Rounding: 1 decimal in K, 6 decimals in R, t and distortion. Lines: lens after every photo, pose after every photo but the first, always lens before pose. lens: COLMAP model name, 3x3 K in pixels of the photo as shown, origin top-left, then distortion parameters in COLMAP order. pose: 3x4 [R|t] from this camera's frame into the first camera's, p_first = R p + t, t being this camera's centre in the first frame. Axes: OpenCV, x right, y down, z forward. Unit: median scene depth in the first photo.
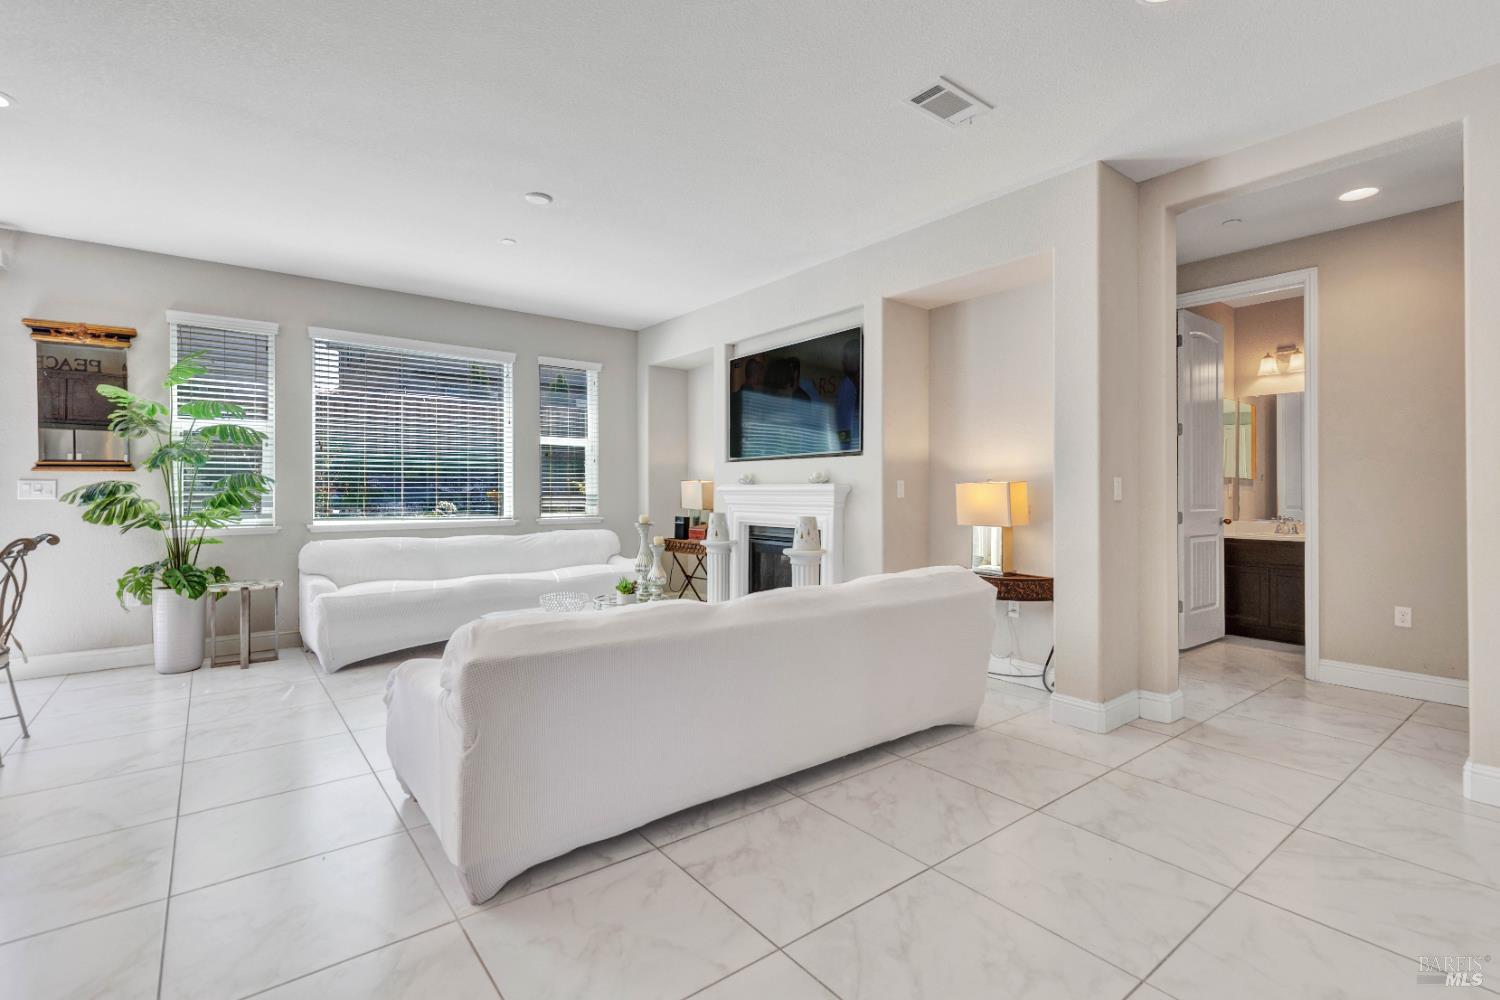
lens RADIAL K [[681.3, 0, 744.3], [0, 681.3, 481.8], [0, 0, 1]] dist [0.009586, -0.000415]
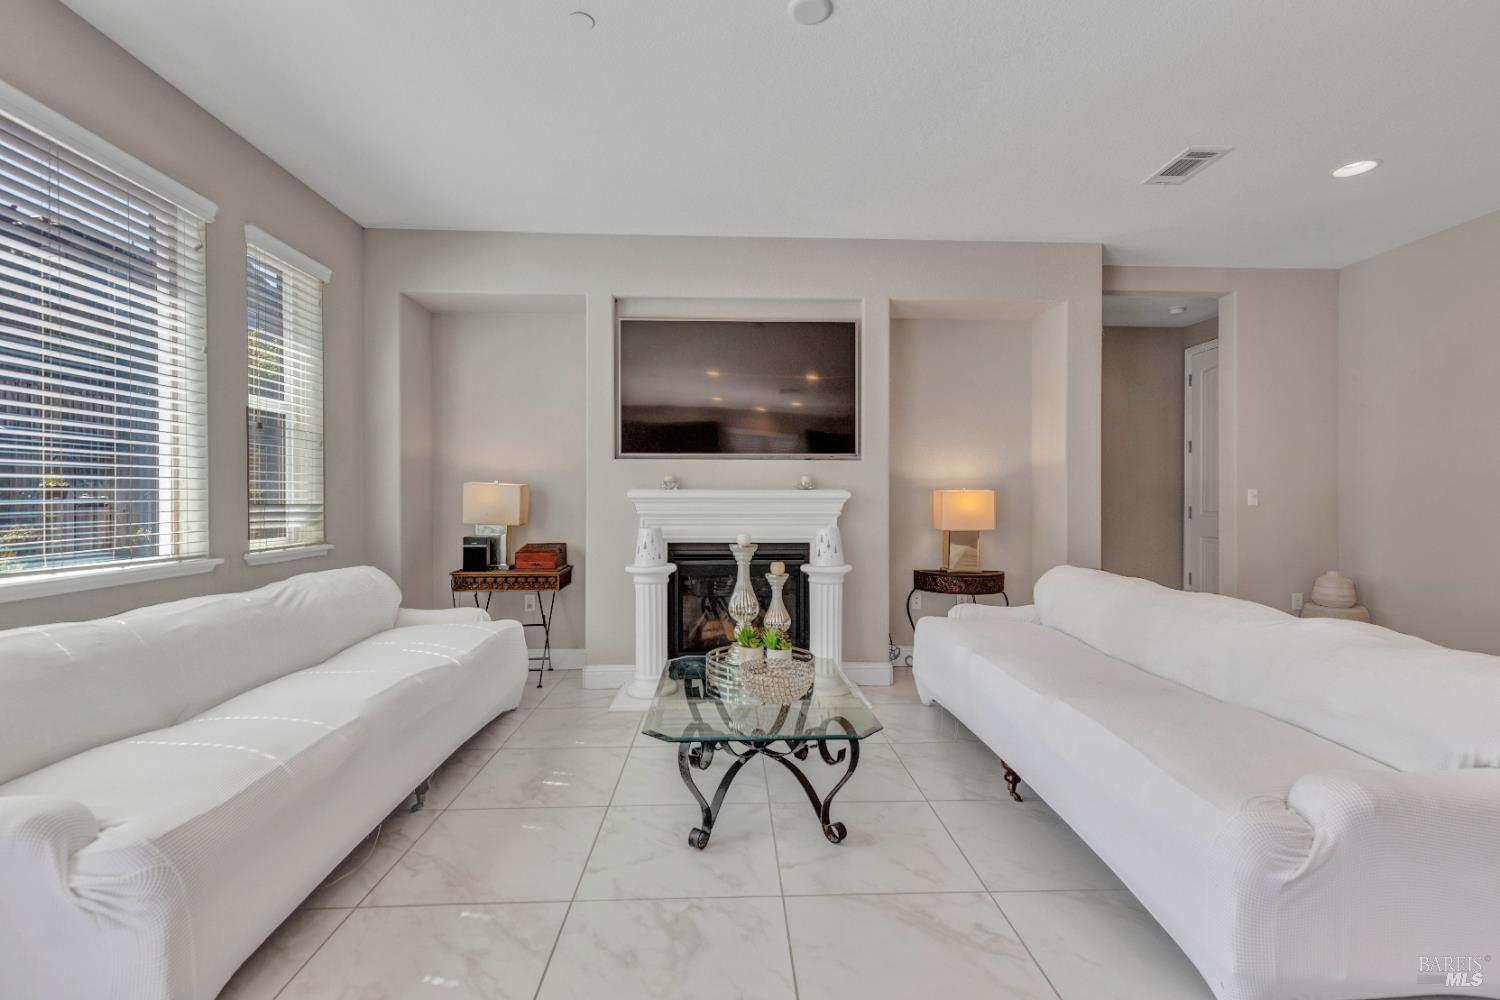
lens RADIAL K [[684.7, 0, 751.5], [0, 684.7, 497.4], [0, 0, 1]] dist [0.012295, -0.000689]
pose [[0.580596, -0.001456, 0.814190, -0.543223], [-0.013448, 0.999845, 0.011377, 0.003102], [-0.814081, -0.017555, 0.580486, 0.454349]]
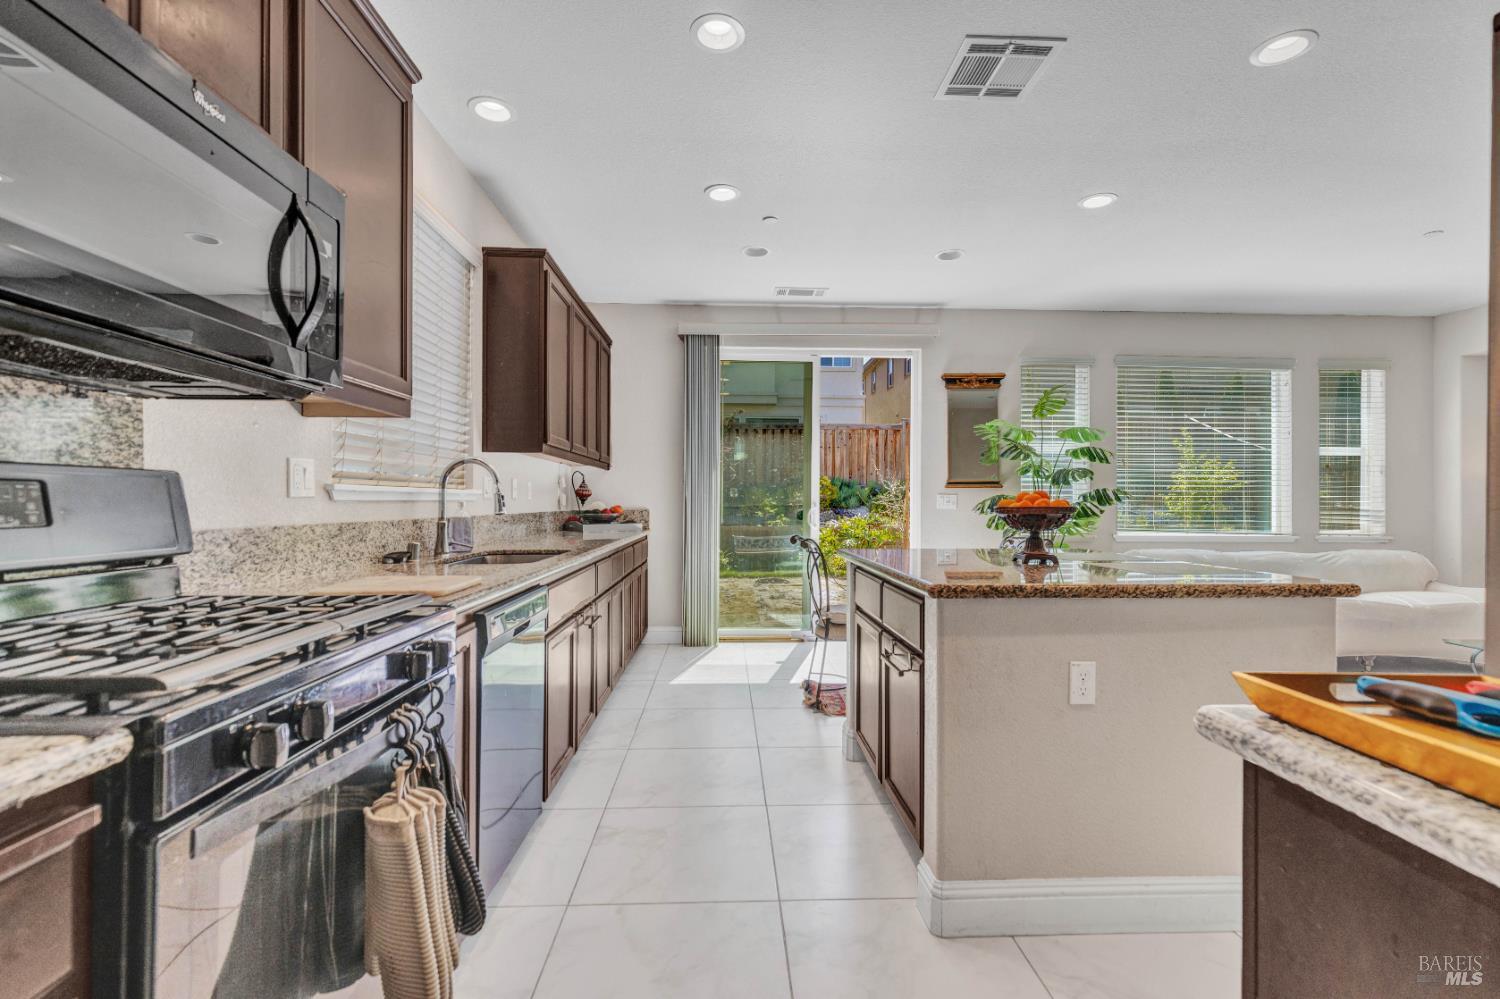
lens RADIAL K [[668.8, 0, 740.8], [0, 668.8, 494.2], [0, 0, 1]] dist [0.002640, 0.000092]
pose [[0.813073, -0.001282, -0.582160, -0.445964], [0.001427, 0.999999, -0.000209, -0.003212], [0.582160, -0.000661, 0.813074, -0.204929]]
